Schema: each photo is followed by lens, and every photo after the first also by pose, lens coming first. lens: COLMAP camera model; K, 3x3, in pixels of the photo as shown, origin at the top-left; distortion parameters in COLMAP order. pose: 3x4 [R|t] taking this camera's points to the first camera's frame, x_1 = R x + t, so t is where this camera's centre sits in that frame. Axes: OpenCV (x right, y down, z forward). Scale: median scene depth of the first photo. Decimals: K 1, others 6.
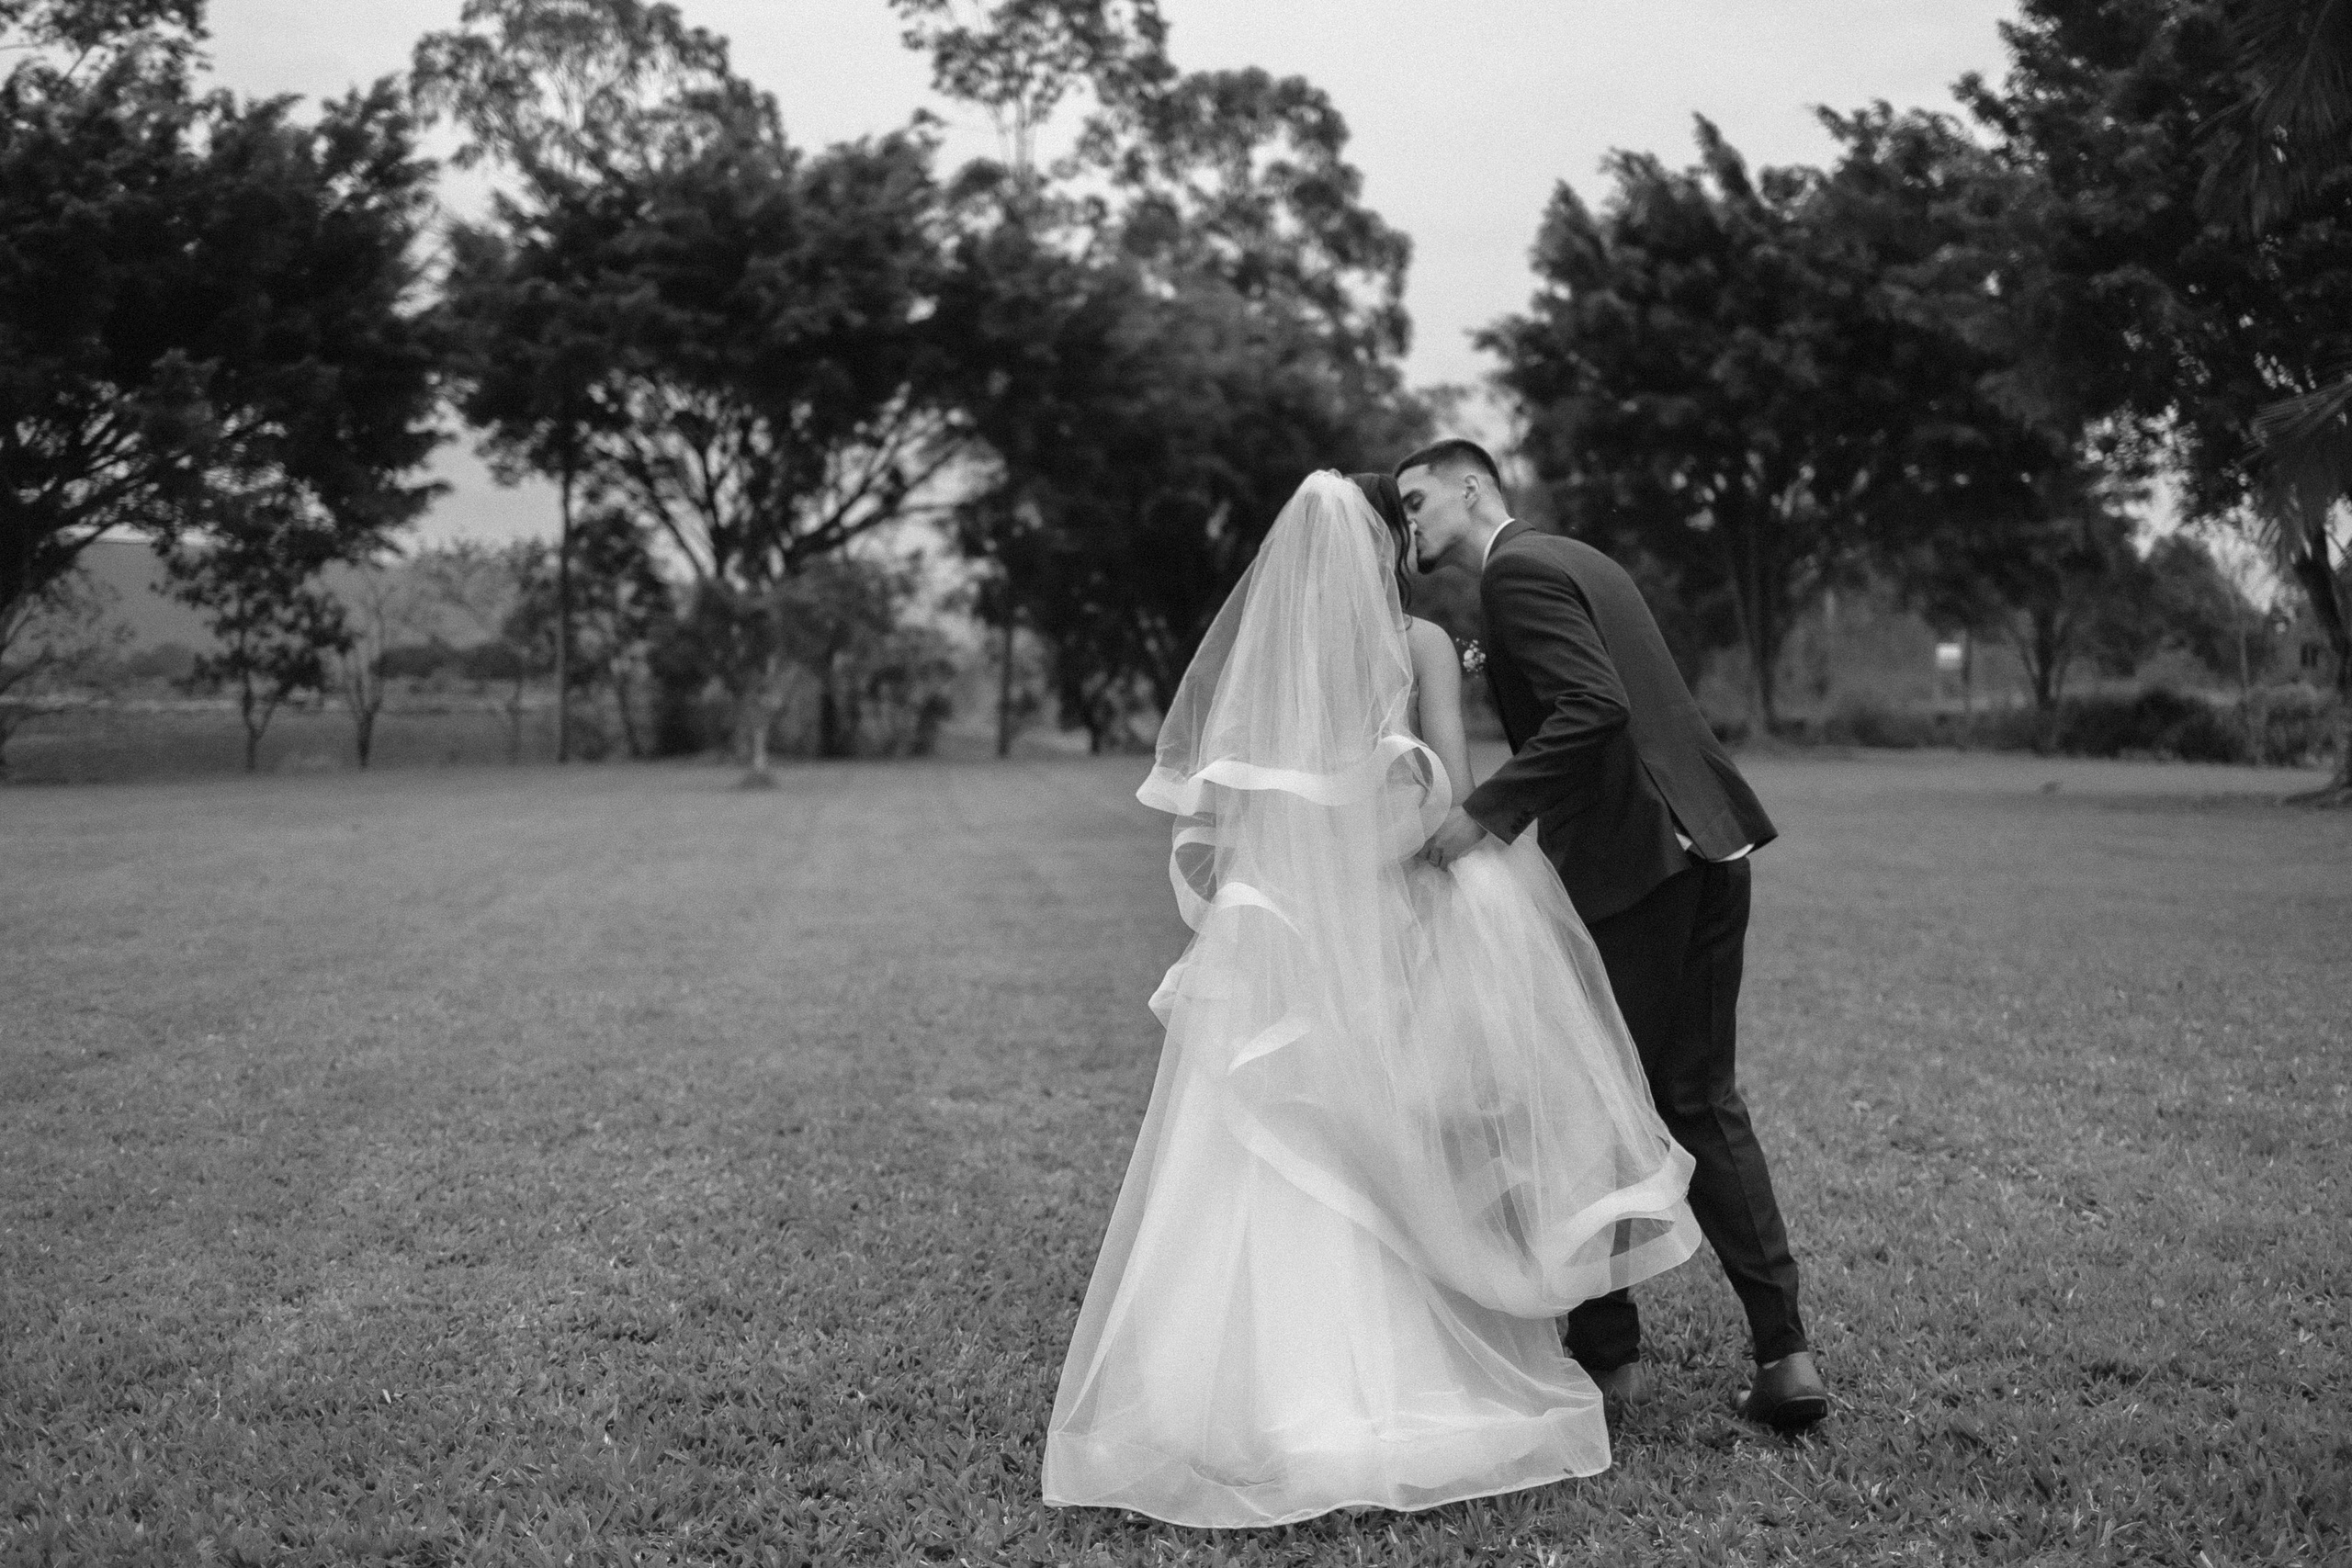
lens RADIAL K [[2338.2, 0, 1294.4], [0, 2338.2, 835.5], [0, 0, 1]] dist [-0.011771, -0.005718]
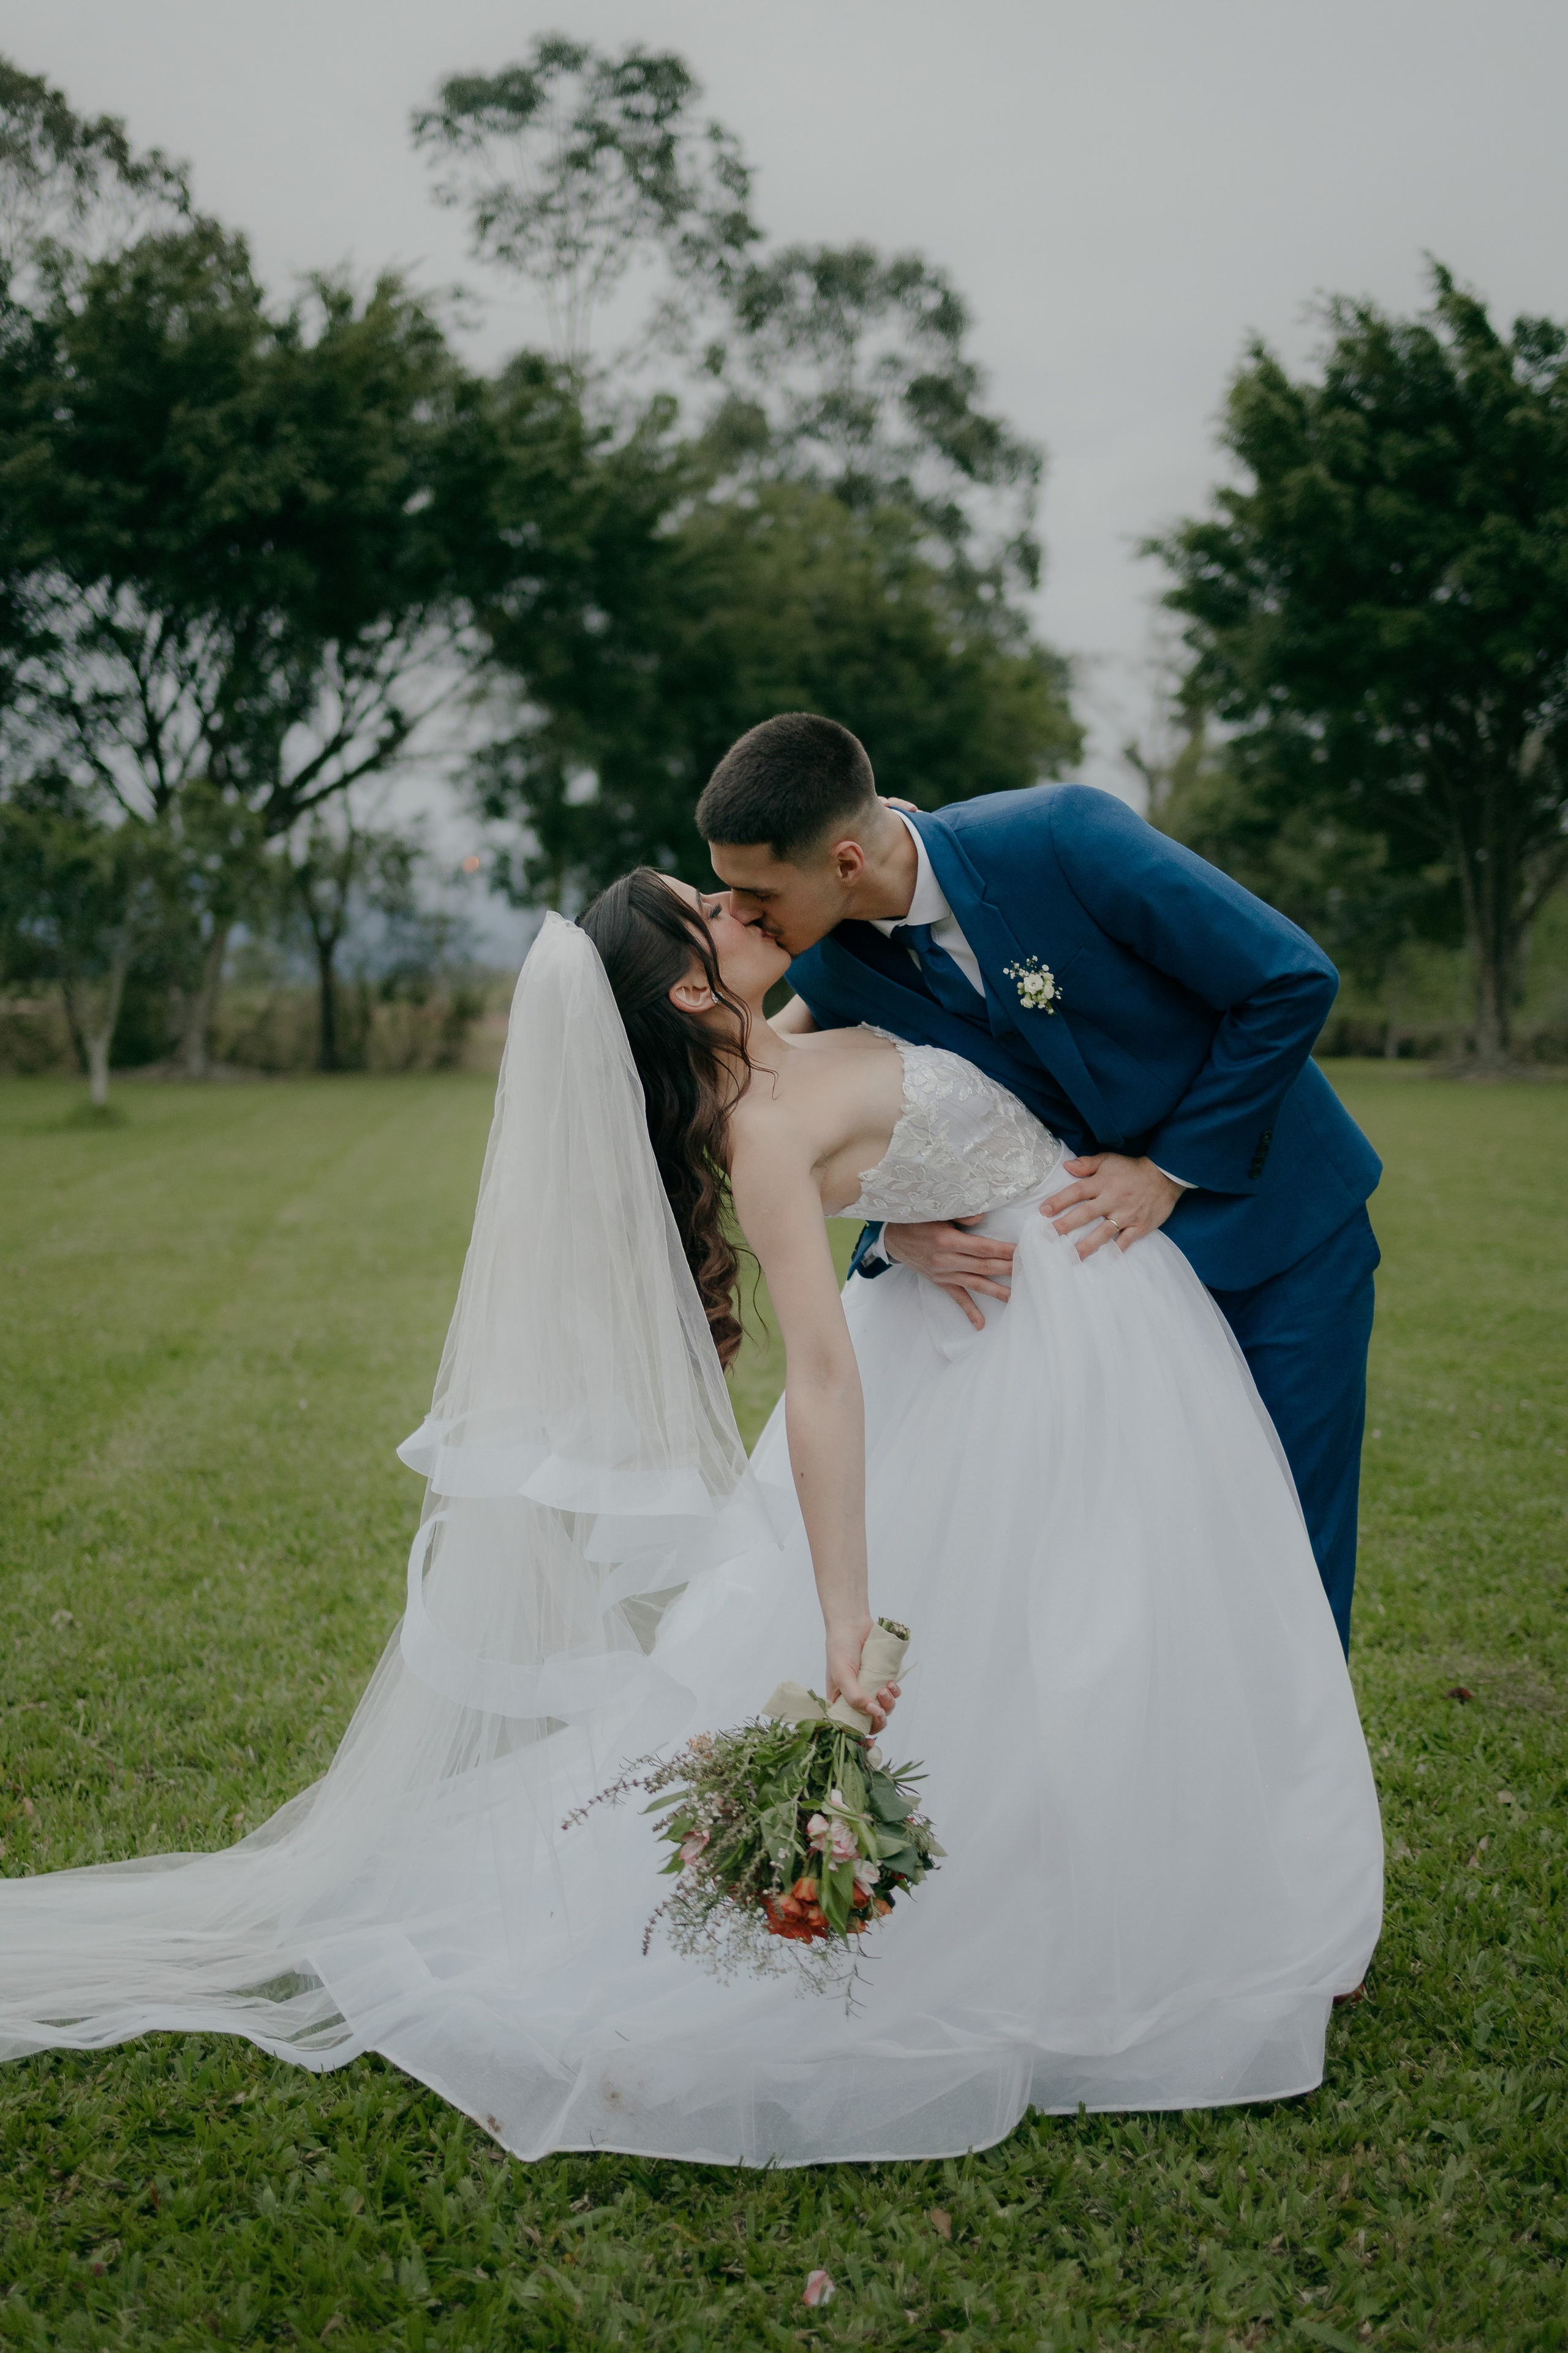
lens RADIAL K [[2624.9, 0, 784.0], [0, 2624.9, 1176.5], [0, 0, 1]] dist [0.030158, -0.027446]
pose [[0.998910, 0.009560, -0.045691, 0.002416], [-0.009215, 0.999927, 0.007752, -0.006026], [0.045762, -0.007322, 0.998926, 0.110919]]
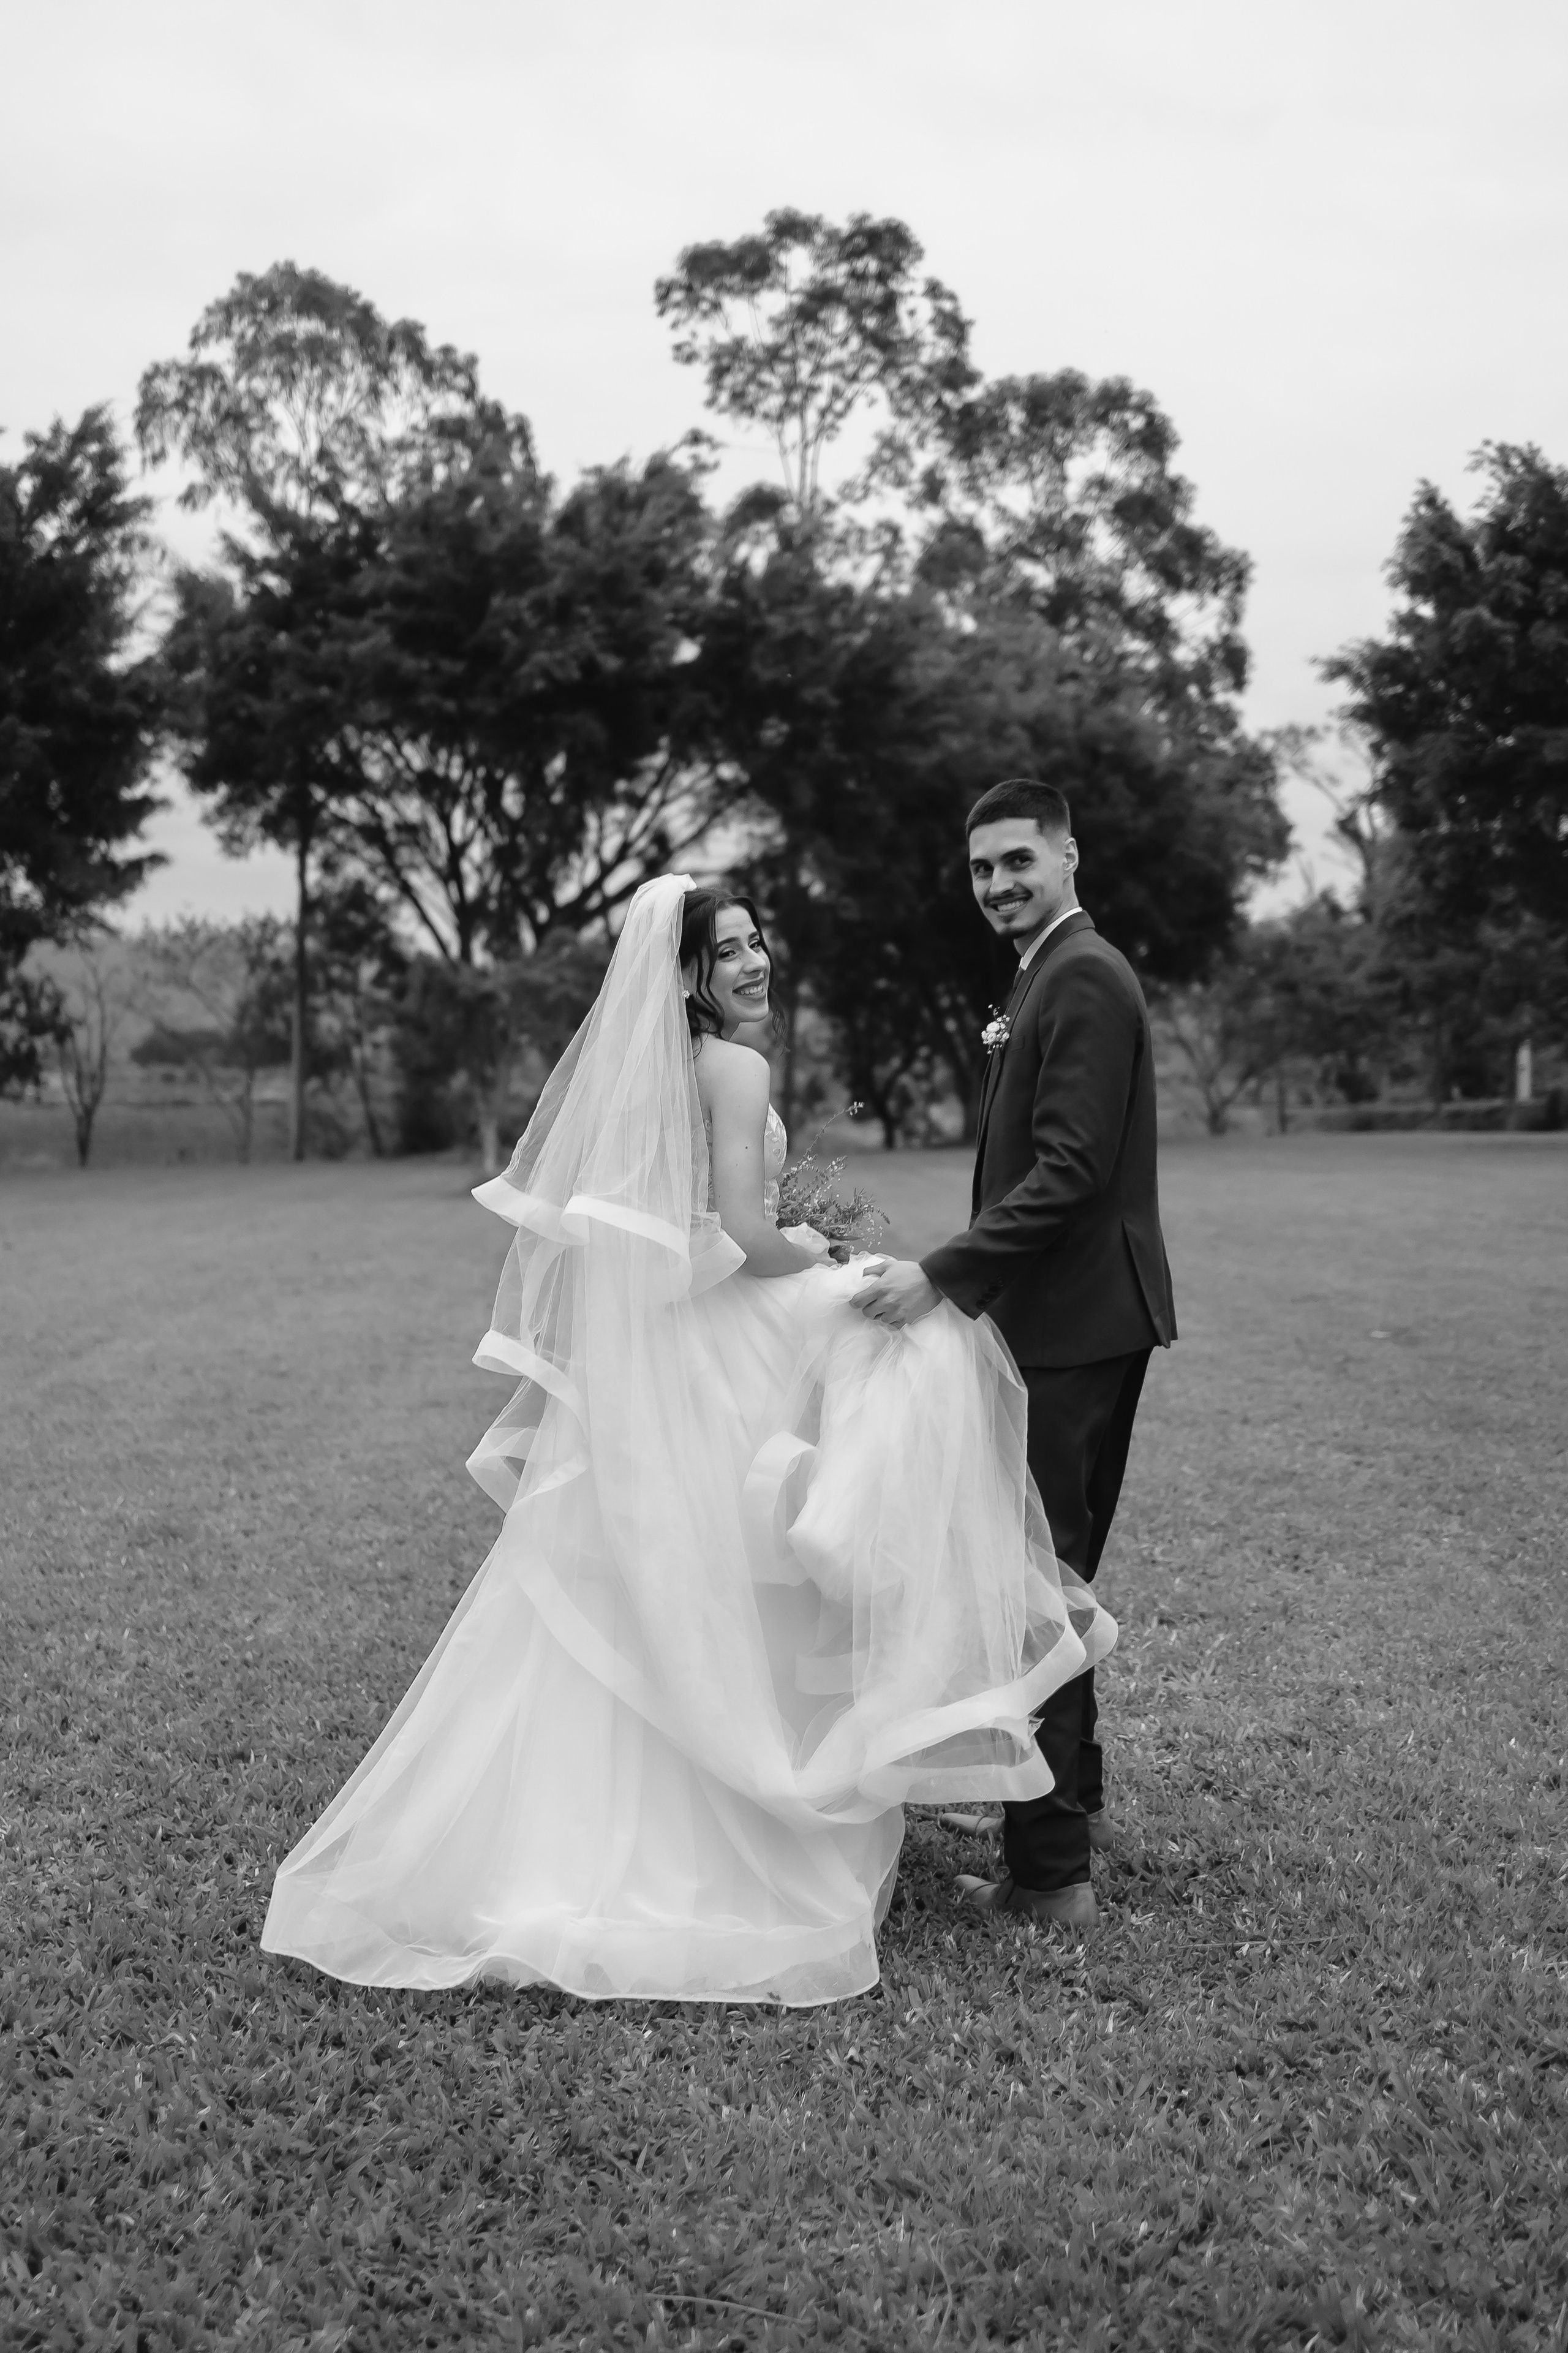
lens RADIAL K [[2624.9, 0, 784.0], [0, 2624.9, 1176.5], [0, 0, 1]] dist [0.030158, -0.027446]
pose [[0.991852, -0.001842, -0.127381, 0.003378], [-0.001169, 0.999722, -0.023562, -0.001710], [0.127389, 0.023519, 0.991574, 0.015626]]
